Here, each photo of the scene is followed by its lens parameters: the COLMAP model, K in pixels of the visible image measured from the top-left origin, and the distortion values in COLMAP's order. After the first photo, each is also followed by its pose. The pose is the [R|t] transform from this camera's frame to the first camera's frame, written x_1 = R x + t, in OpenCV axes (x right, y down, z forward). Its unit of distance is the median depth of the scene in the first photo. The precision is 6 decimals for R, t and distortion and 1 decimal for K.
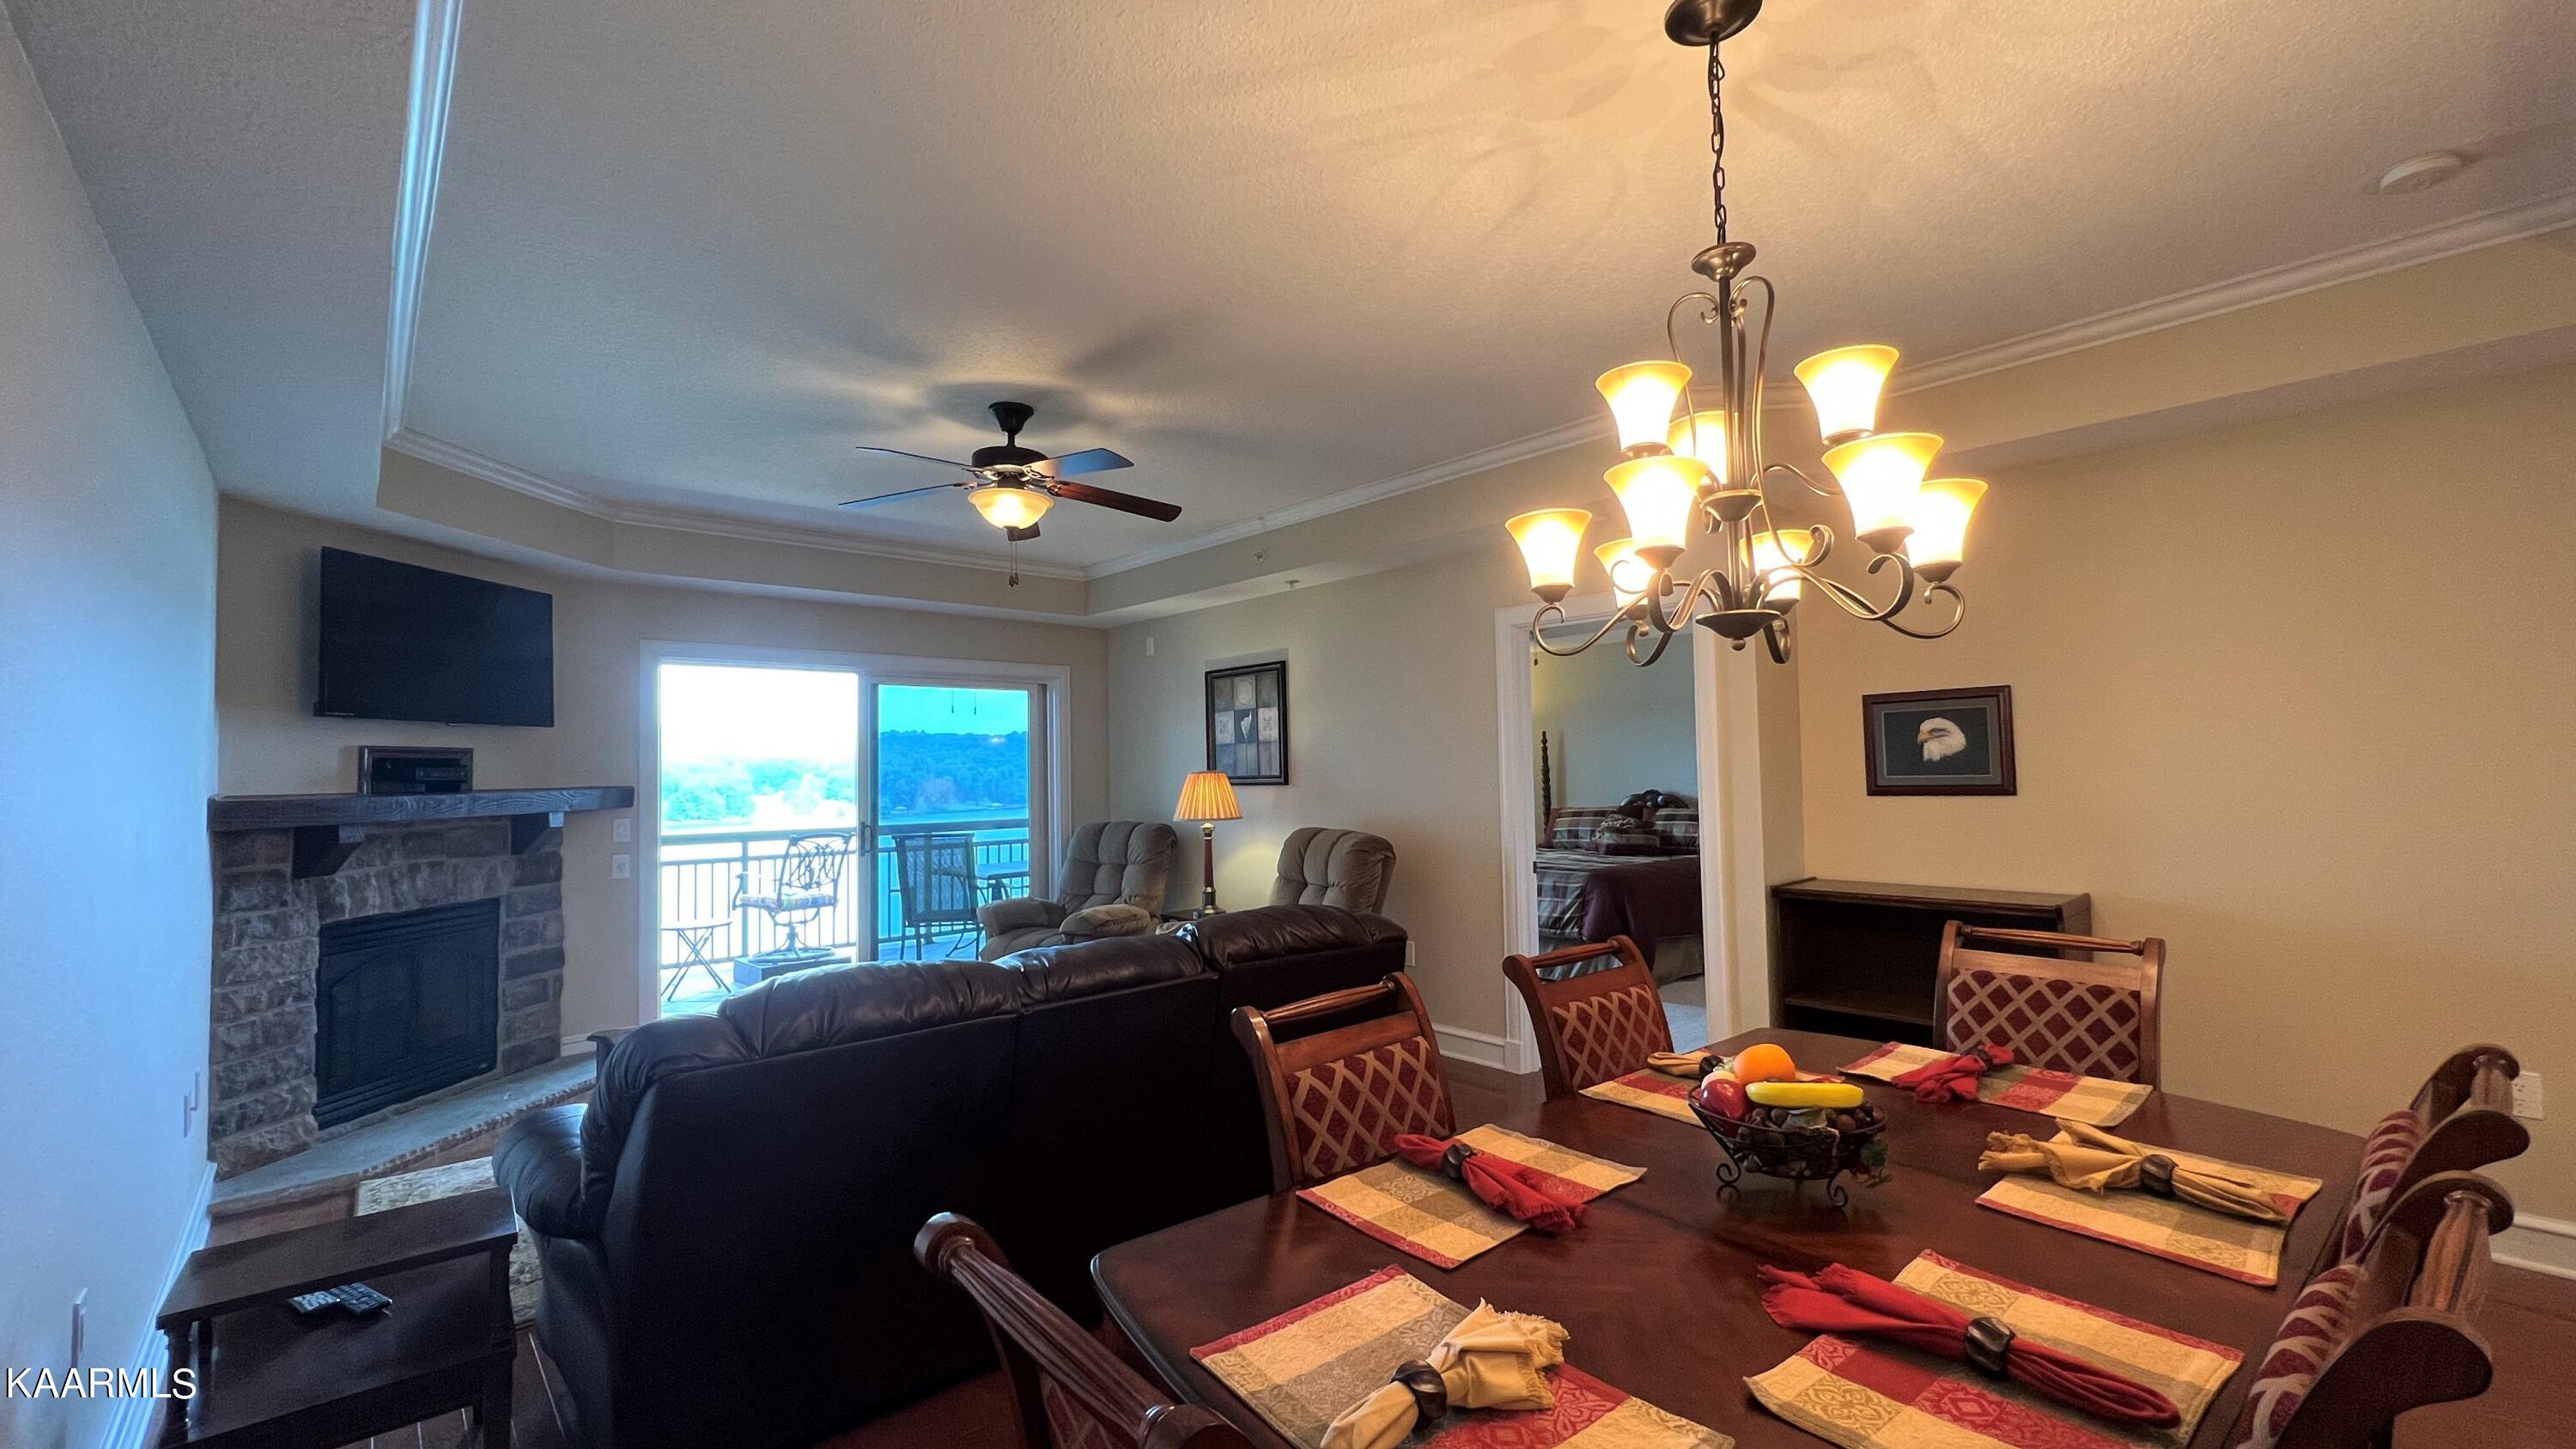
lens RADIAL K [[1034.9, 0, 1289.9], [0, 1034.9, 731.5], [0, 0, 1]] dist [-0.000036, 0.000592]
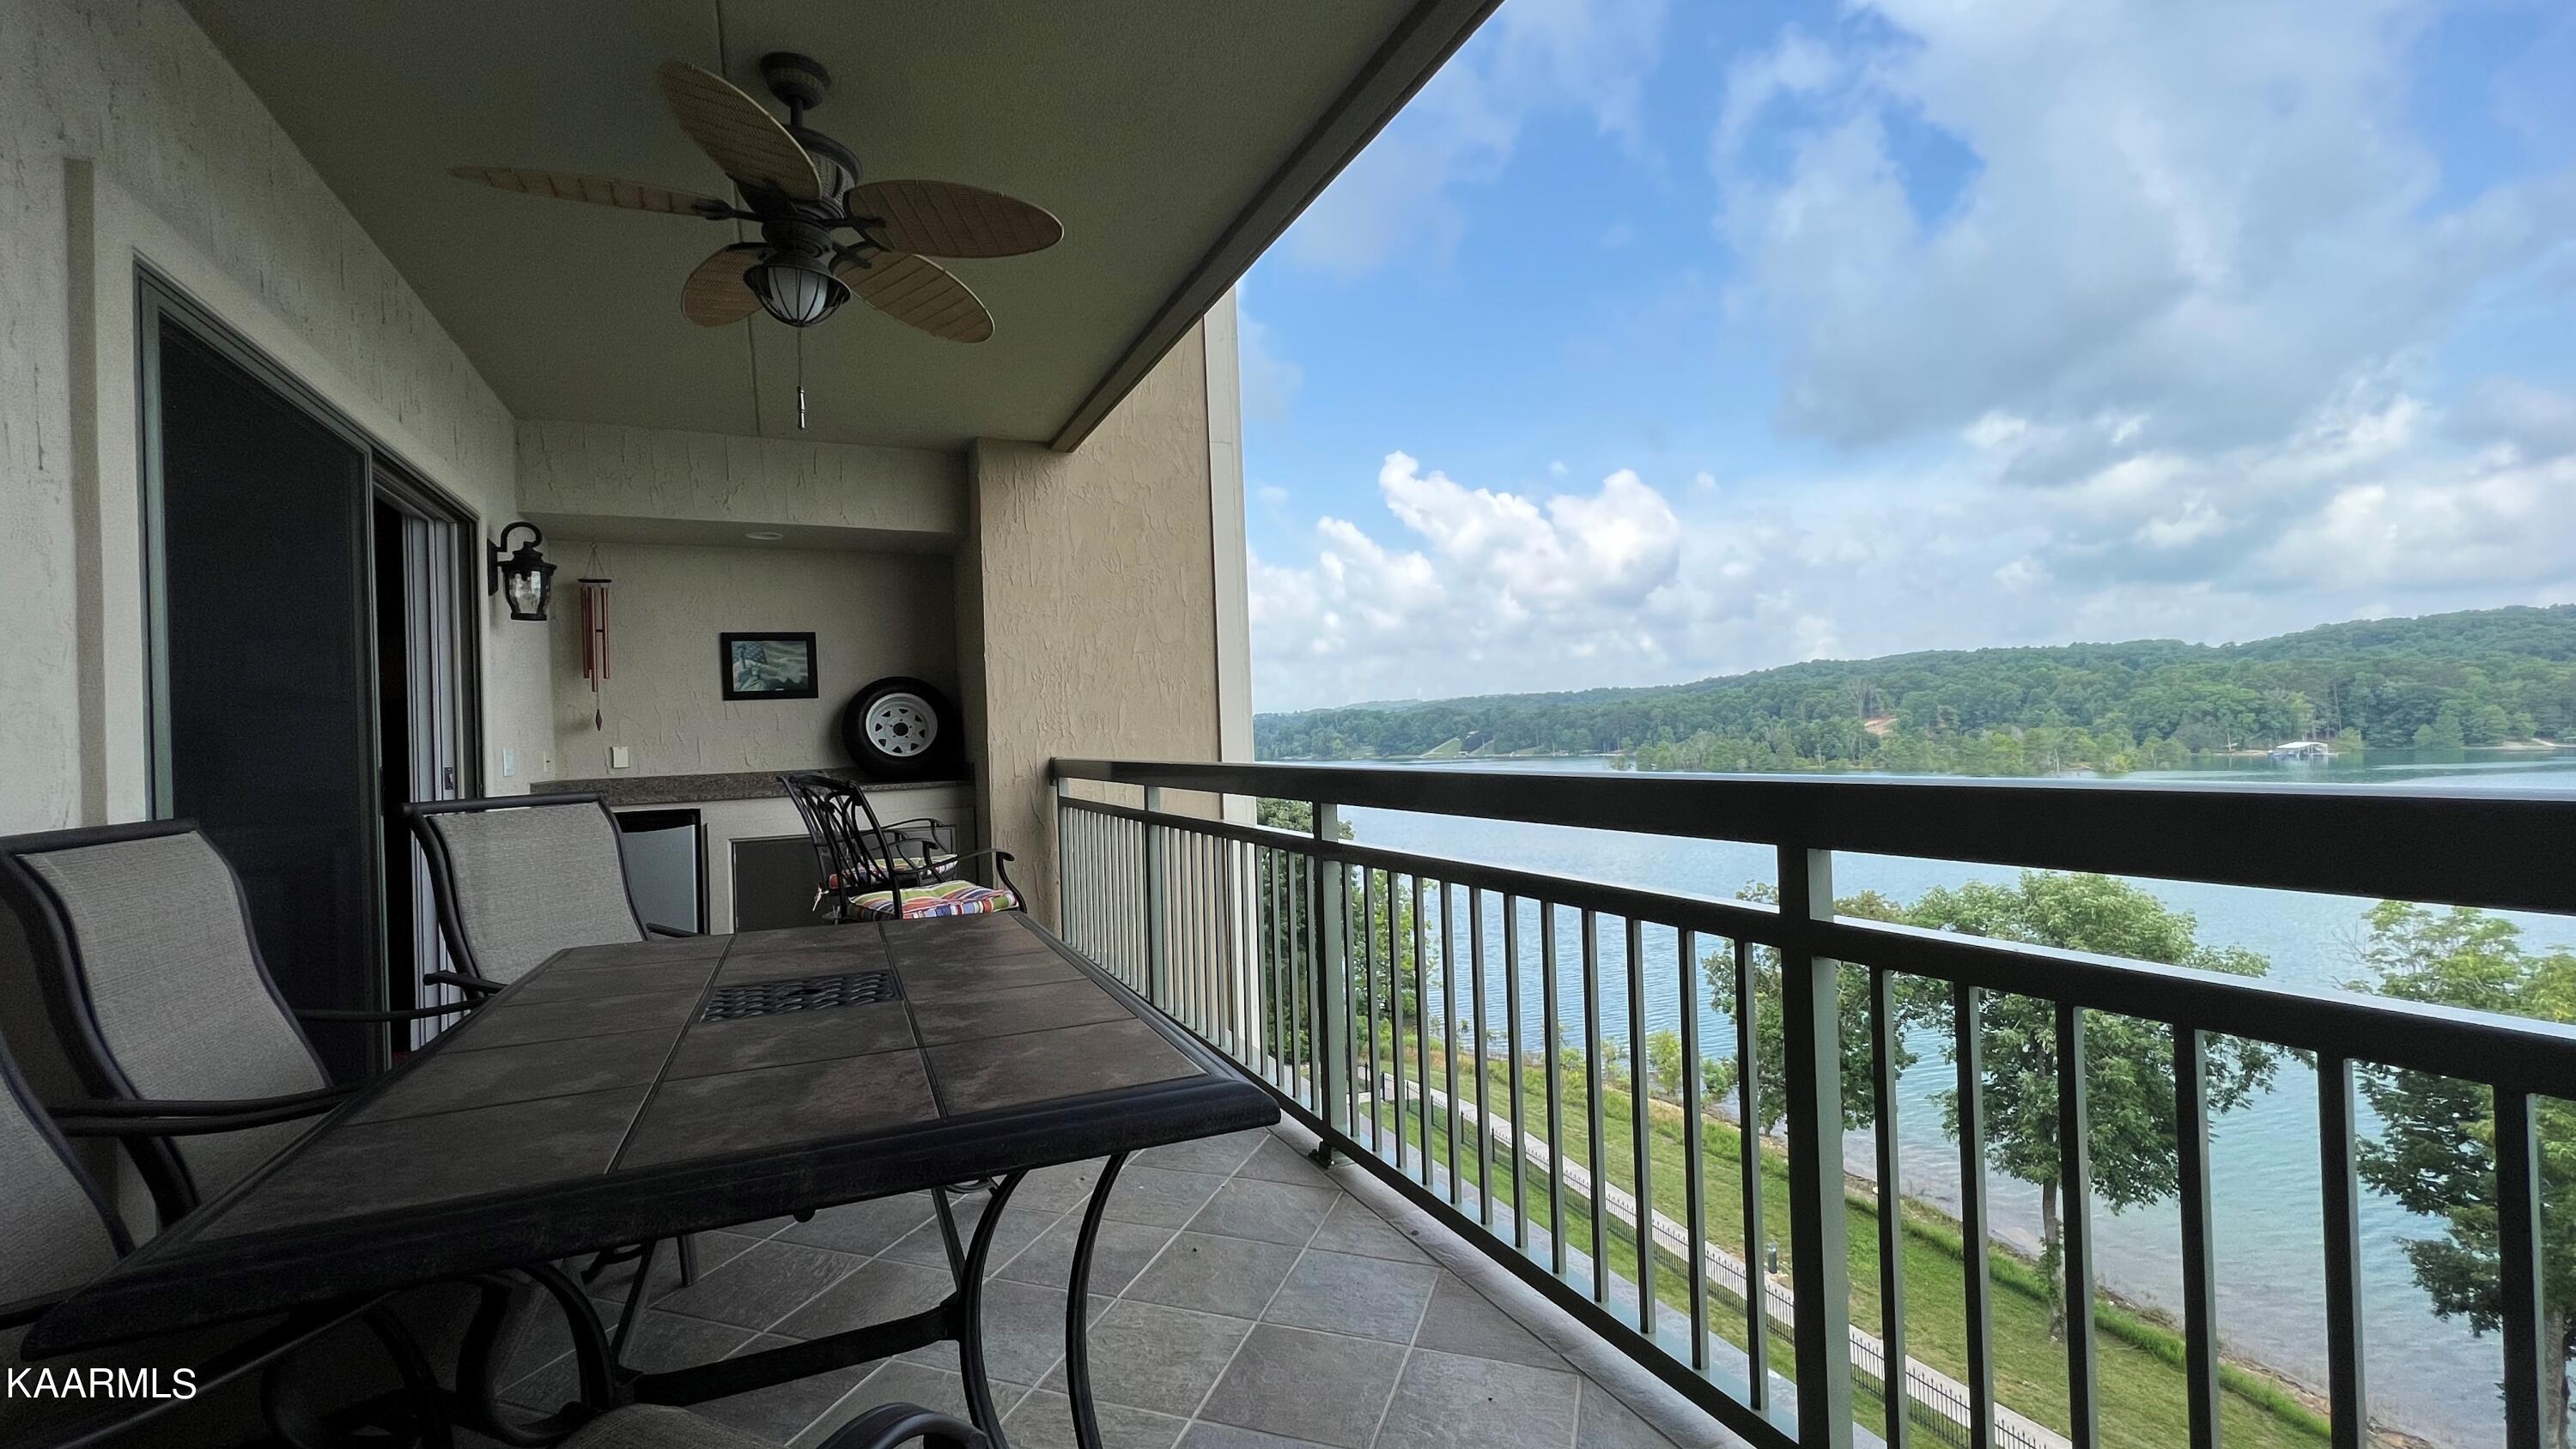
lens RADIAL K [[1034.9, 0, 1286.8], [0, 1034.9, 729.7], [0, 0, 1]] dist [-0.000036, 0.000592]
pose [[-0.290516, 0.007474, -0.956841, -0.515724], [0.076115, 0.996981, -0.015322, 0.130629], [0.953838, -0.077282, -0.290208, 1.532566]]
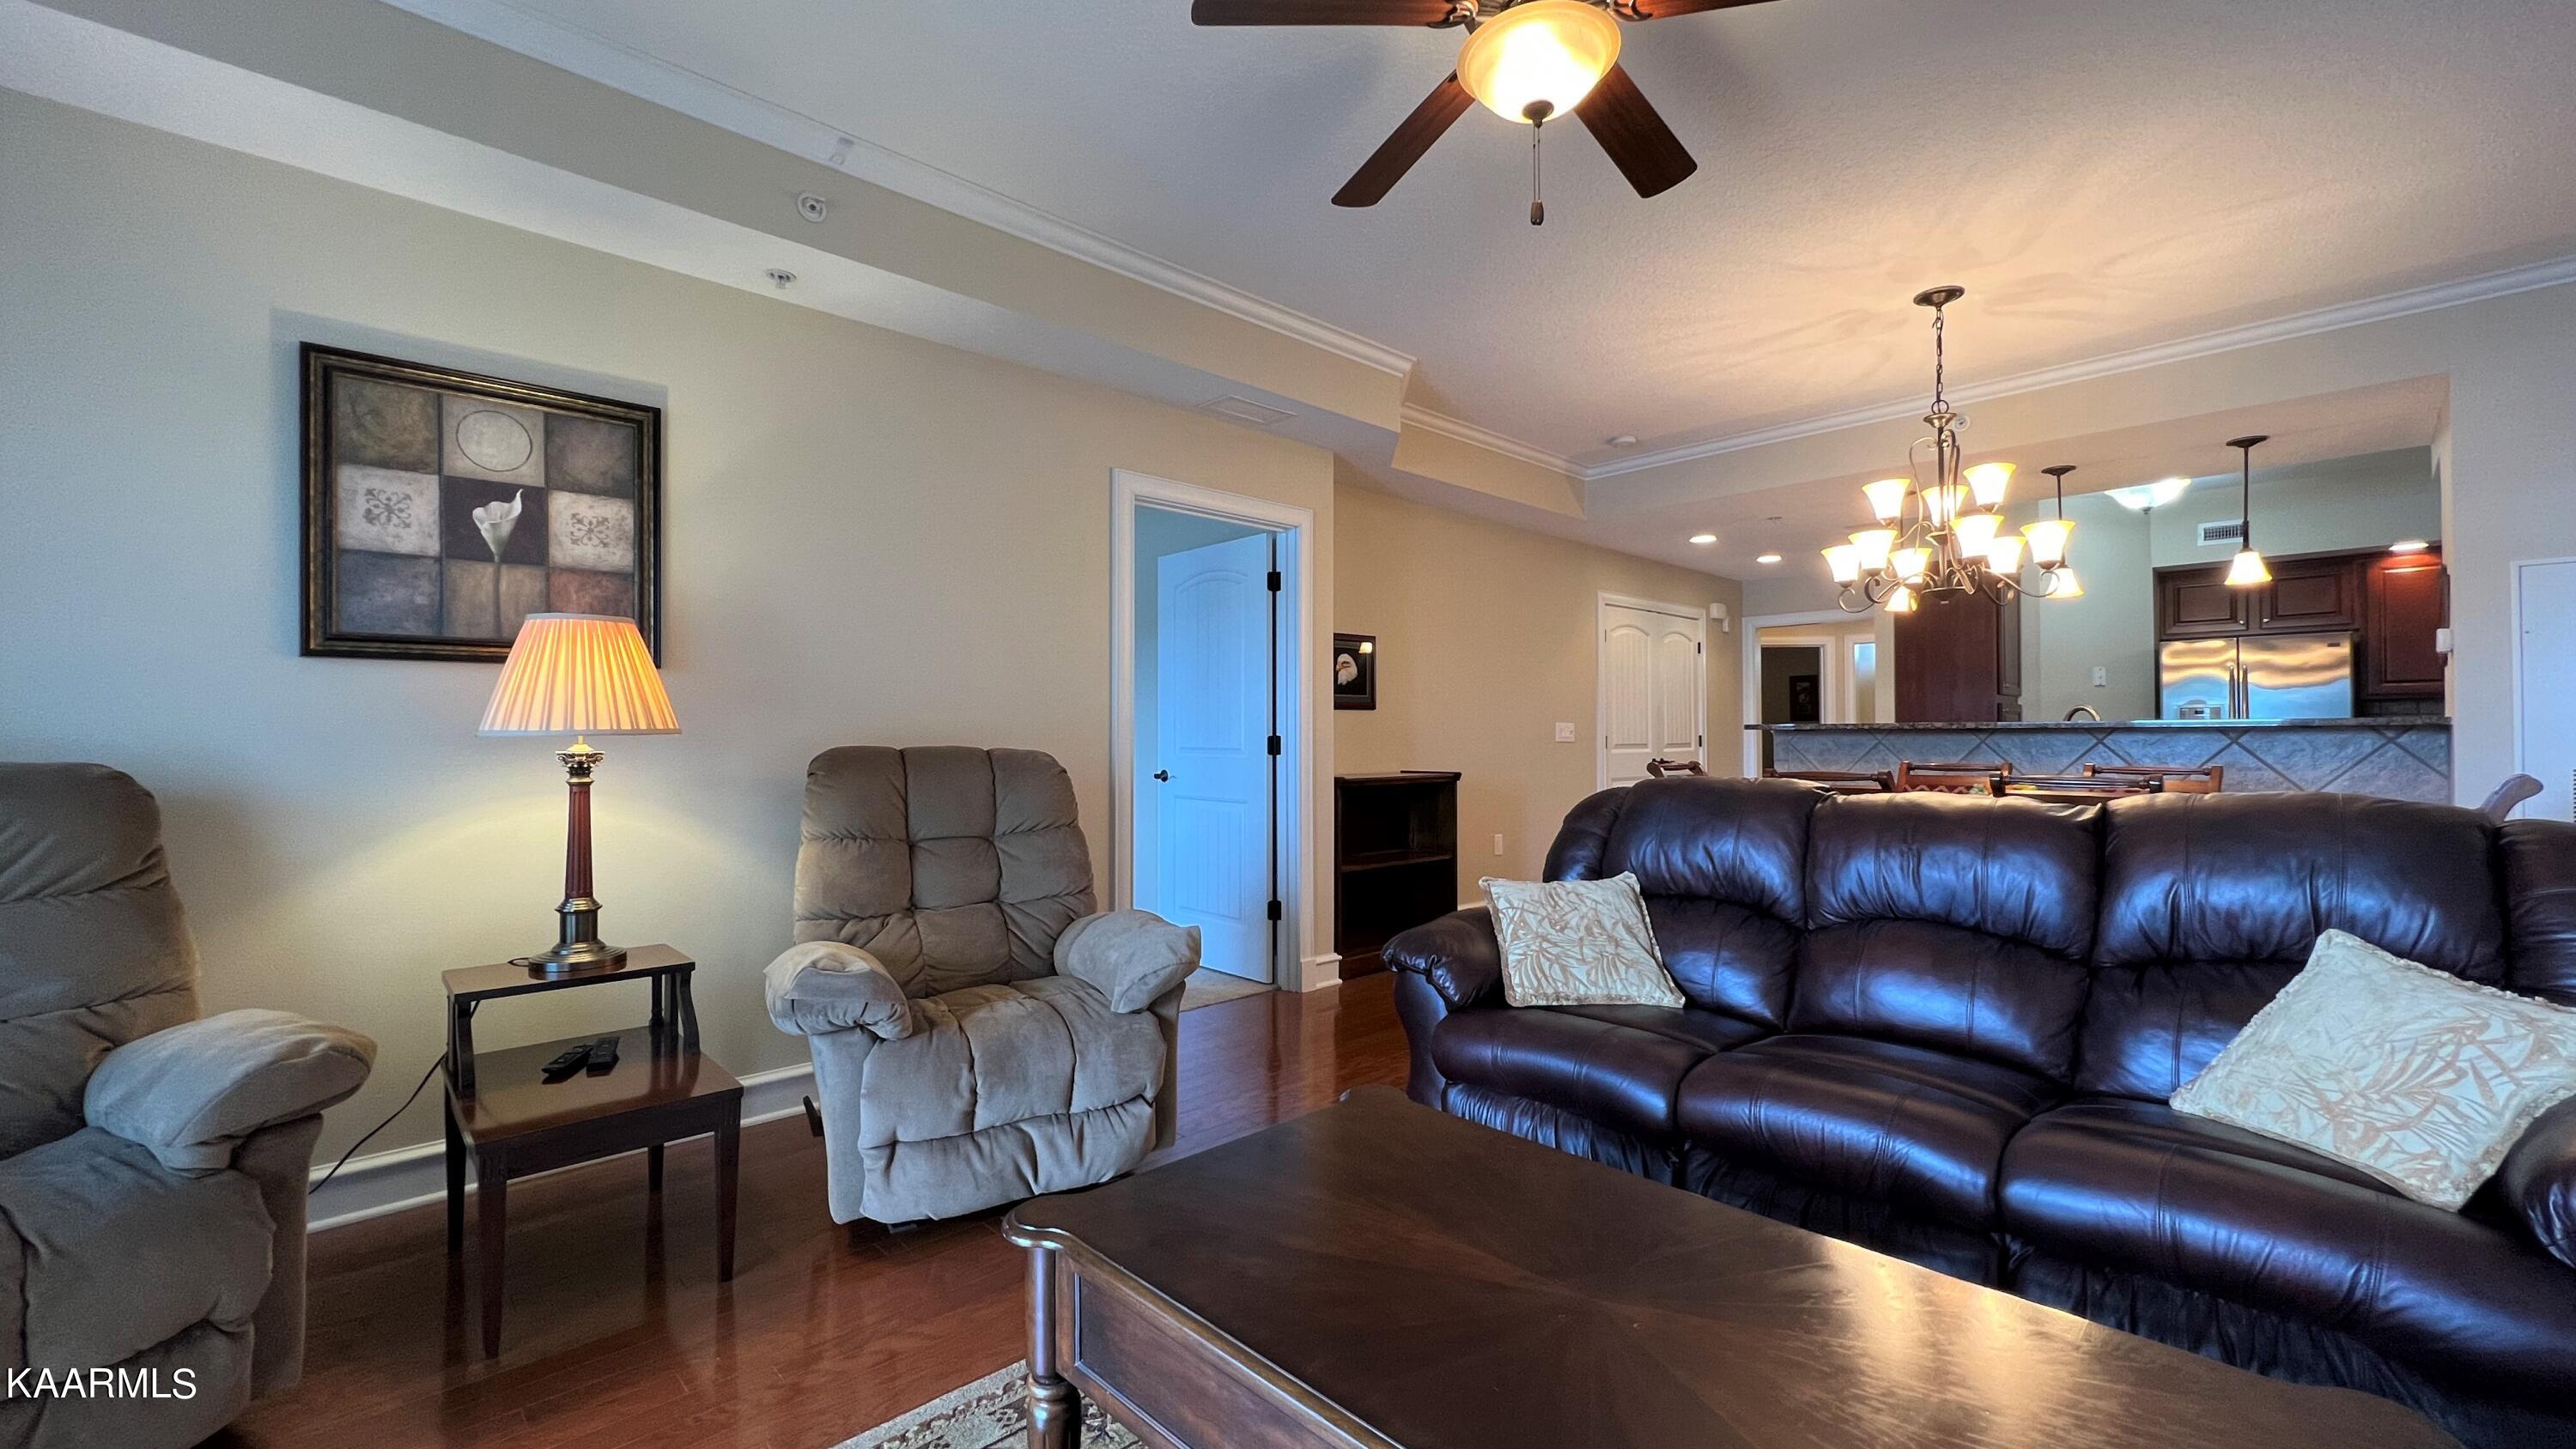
lens RADIAL K [[1034.9, 0, 1298.9], [0, 1034.9, 722.0], [0, 0, 1]] dist [-0.000036, 0.000592]
pose [[-0.027889, 0.031179, 0.999125, -0.567346], [-0.037152, 0.998791, -0.032206, 0.093566], [-0.998920, -0.038018, -0.026697, 0.823216]]
